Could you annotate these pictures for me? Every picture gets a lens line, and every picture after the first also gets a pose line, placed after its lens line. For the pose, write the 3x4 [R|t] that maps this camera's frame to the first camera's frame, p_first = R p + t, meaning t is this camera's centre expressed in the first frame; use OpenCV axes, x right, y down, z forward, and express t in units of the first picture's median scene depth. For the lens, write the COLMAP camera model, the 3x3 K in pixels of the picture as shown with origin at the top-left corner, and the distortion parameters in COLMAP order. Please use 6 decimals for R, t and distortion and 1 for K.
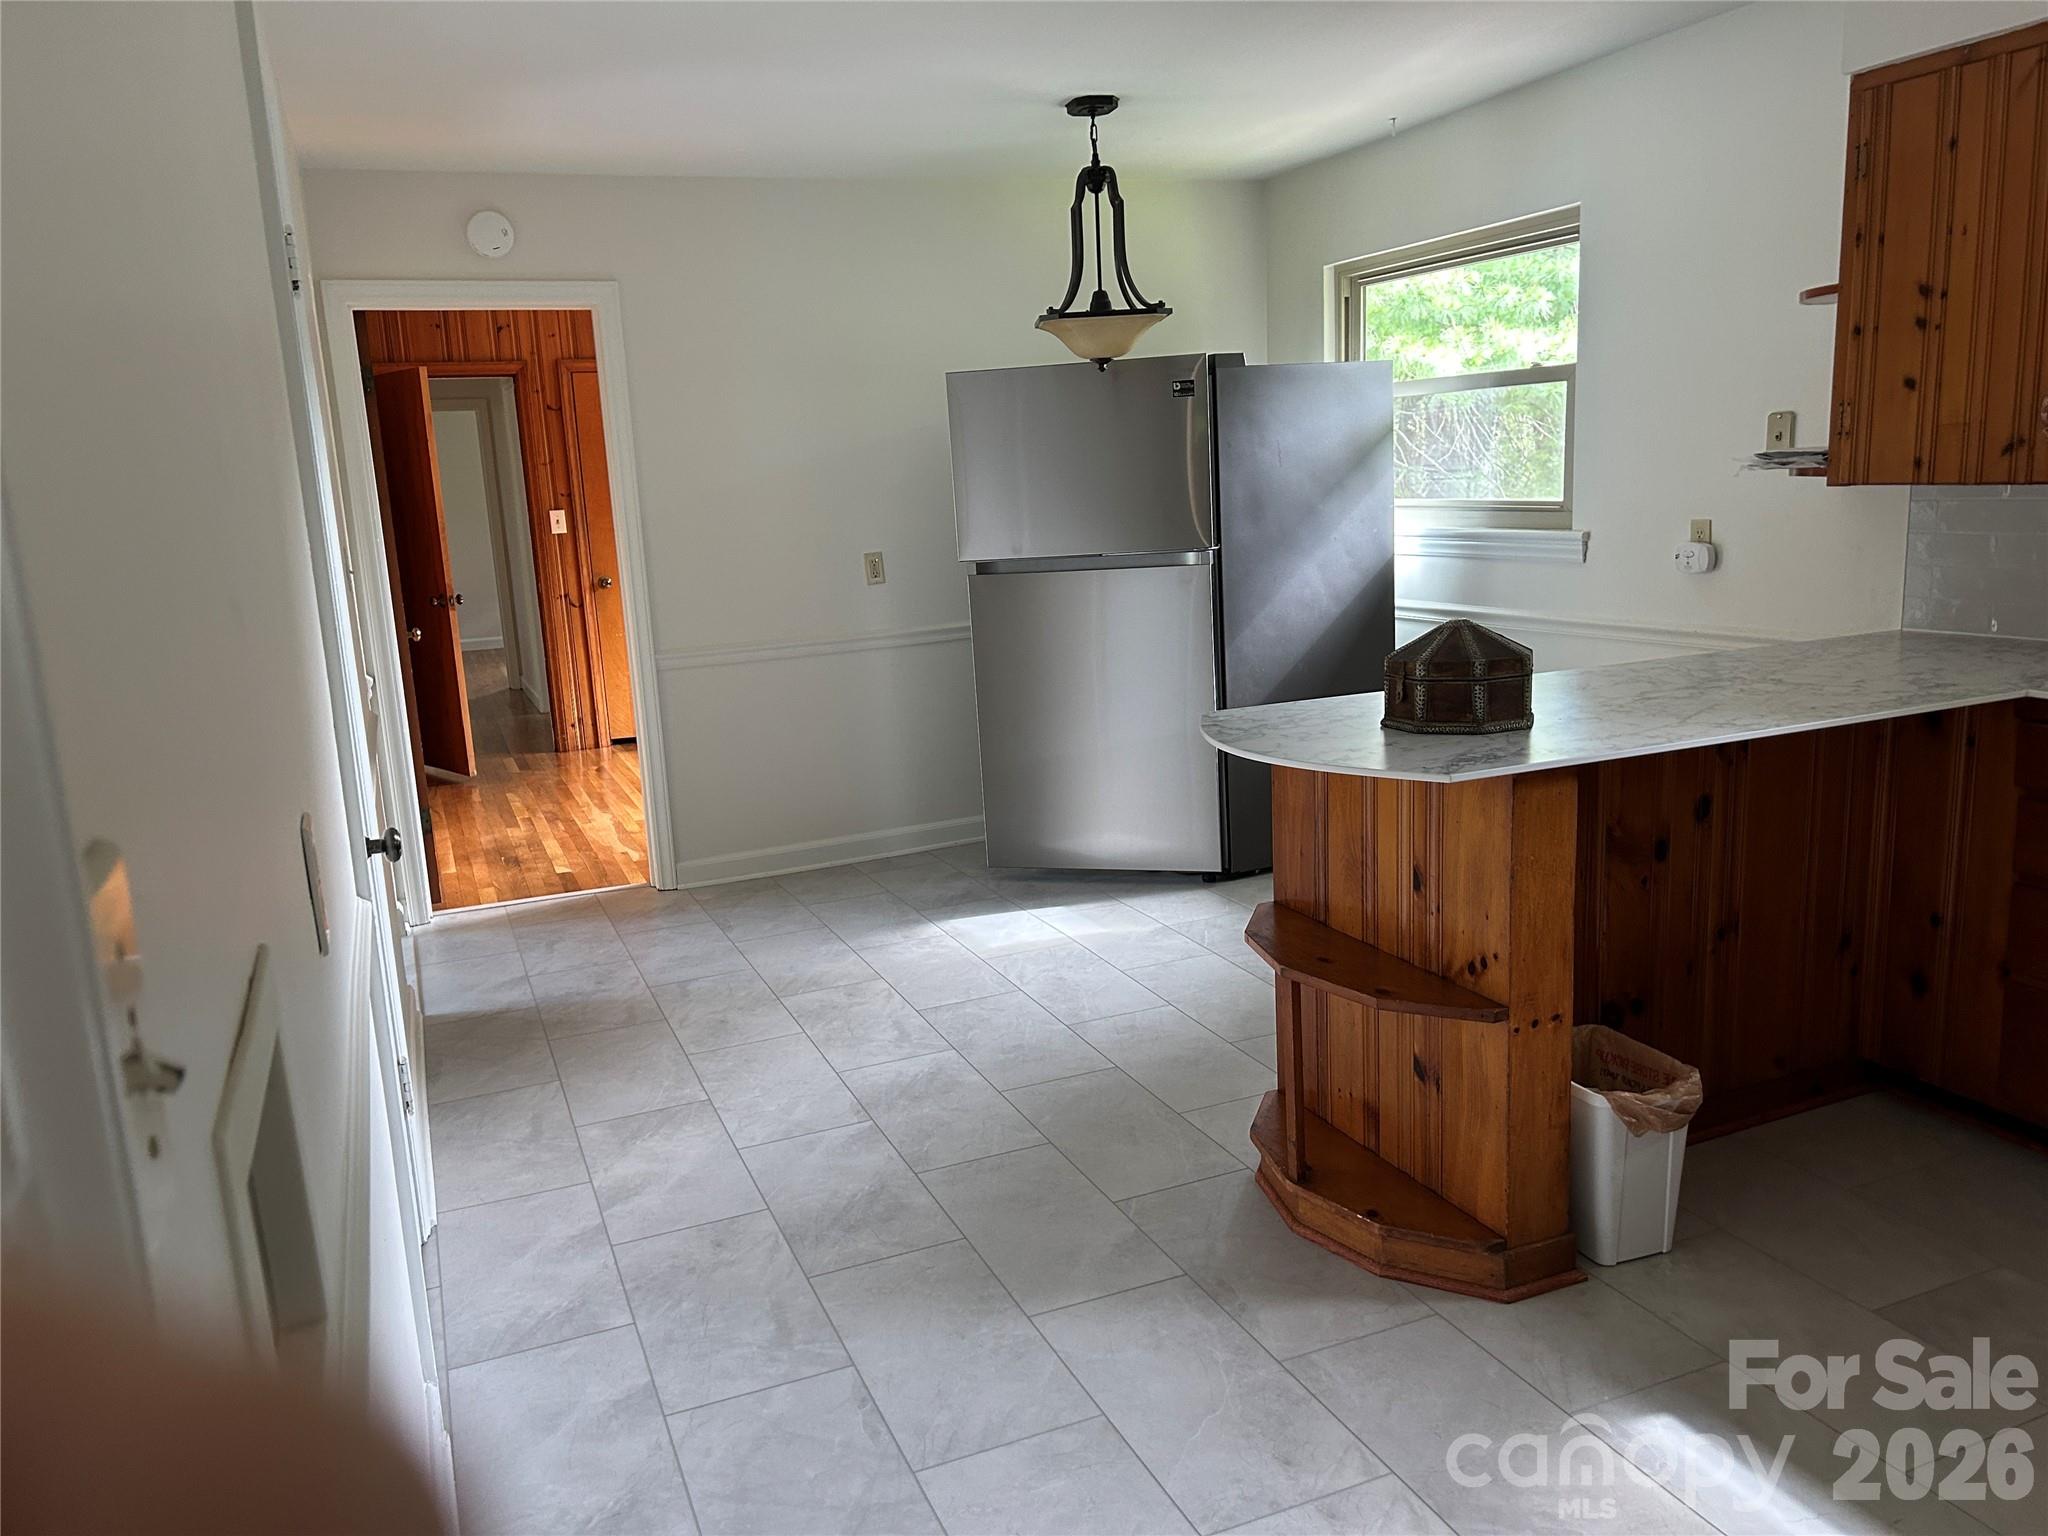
lens RADIAL K [[1527.3, 0, 1023.7], [0, 1527.3, 762.8], [0, 0, 1]] dist [0.053545, -0.066575]
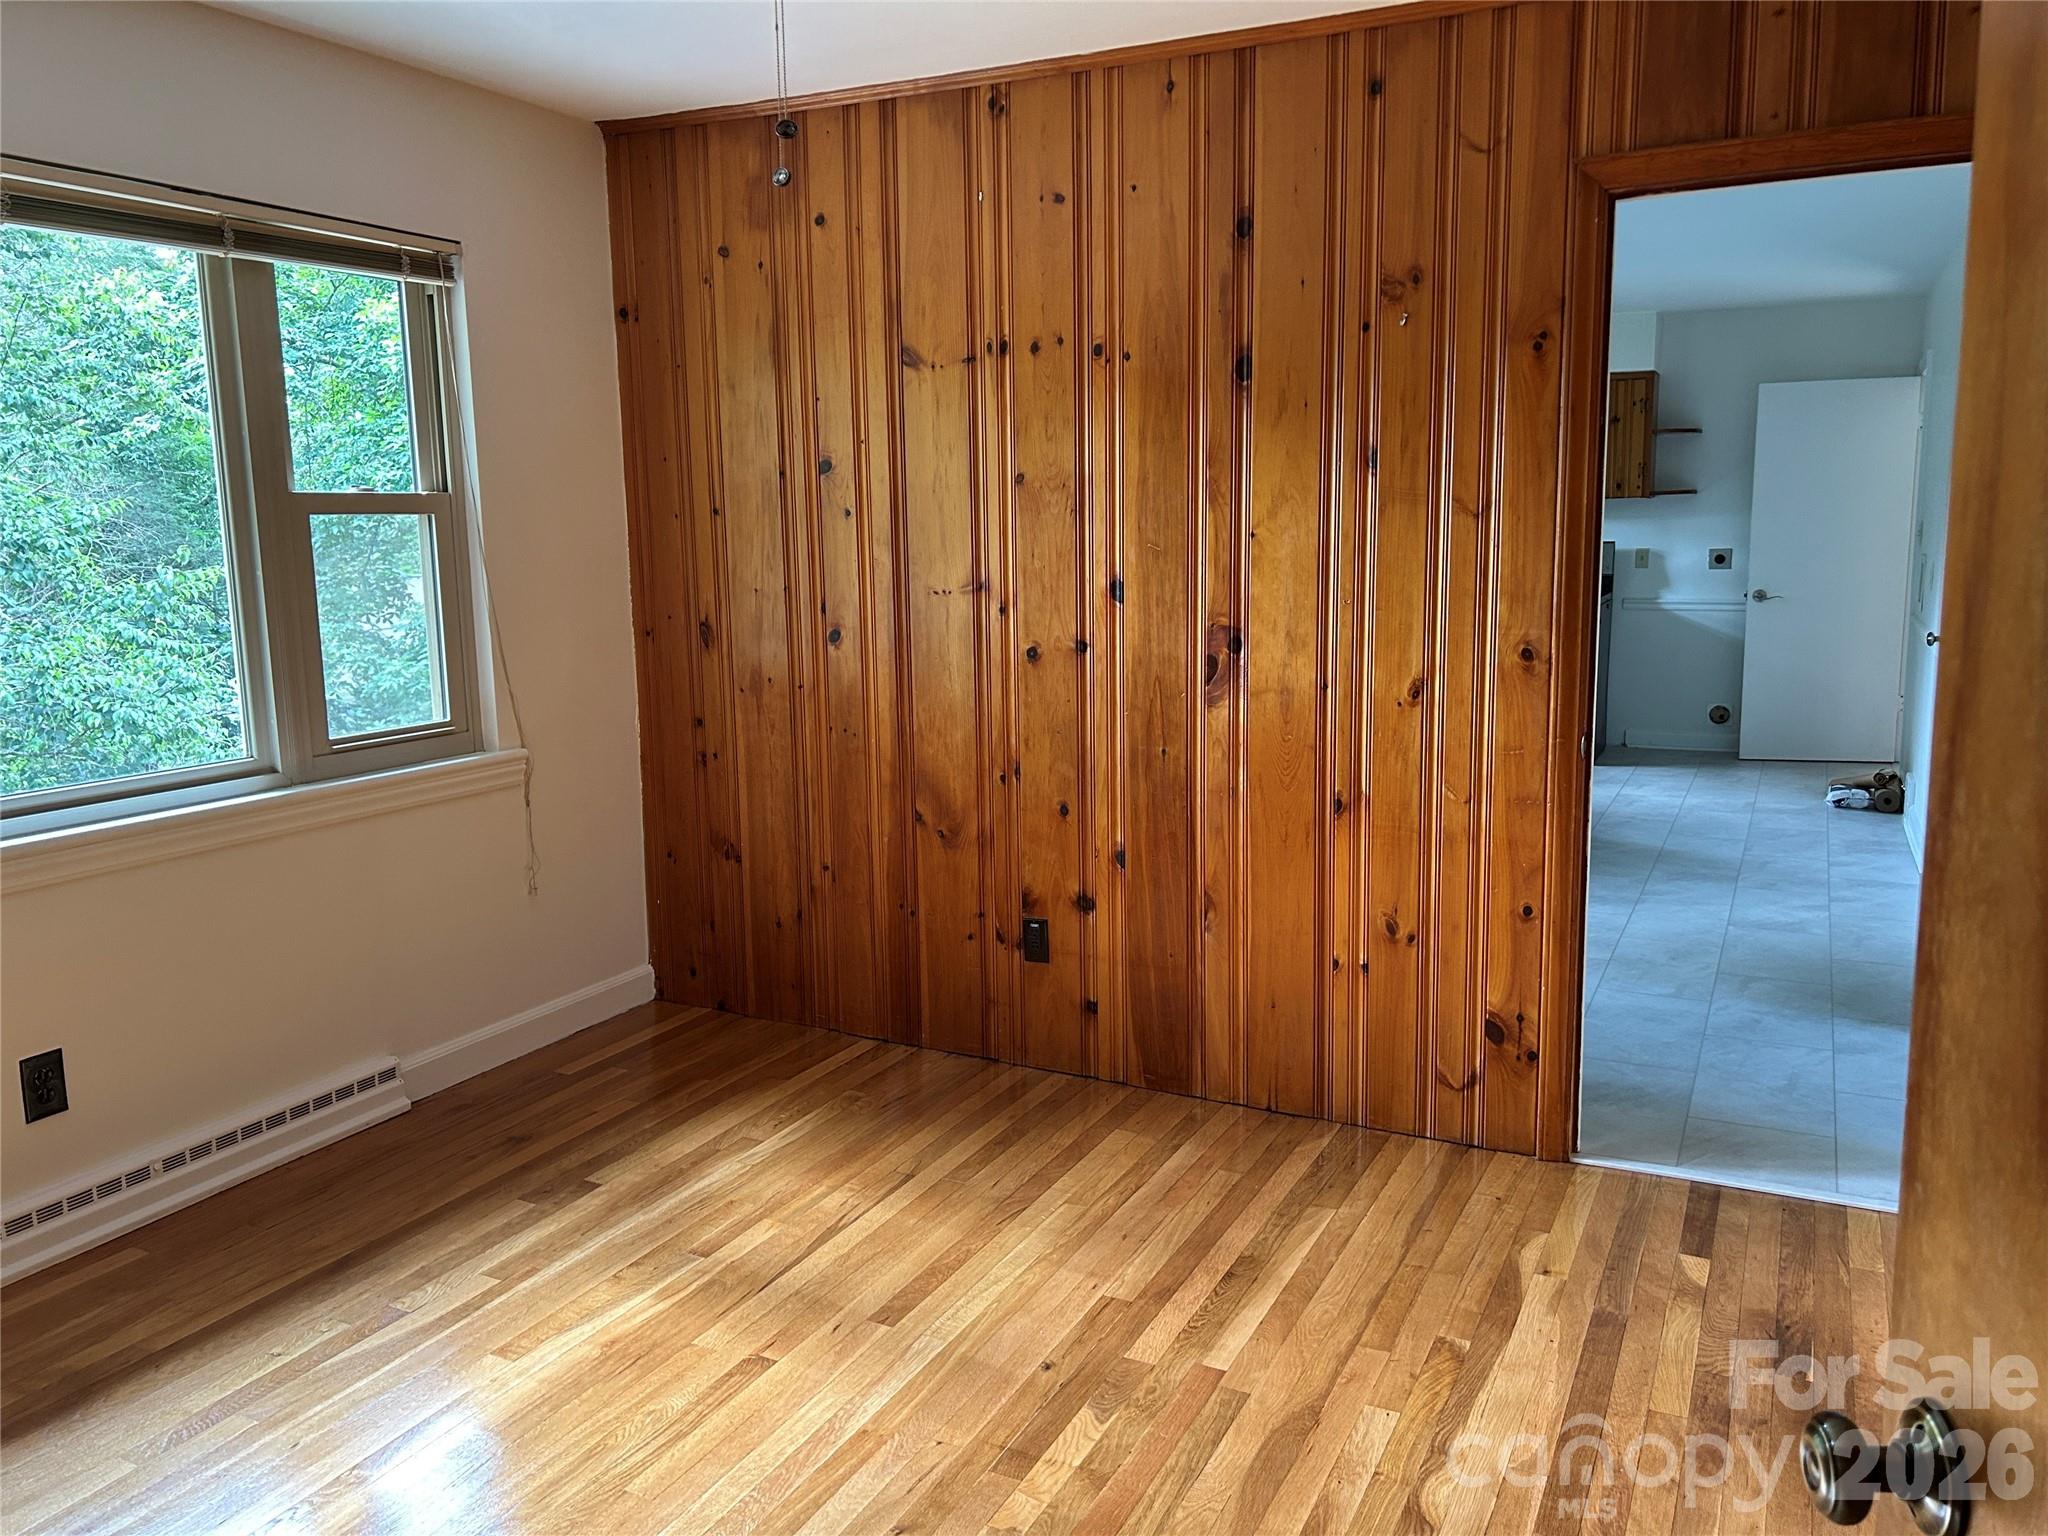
lens RADIAL K [[1527.3, 0, 1023.7], [0, 1527.3, 762.8], [0, 0, 1]] dist [0.053545, -0.066575]
pose [[-0.649660, -0.058328, 0.757984, -0.060370], [0.192763, 0.951830, 0.238459, -0.028017], [-0.735380, 0.301029, -0.607122, 0.161855]]
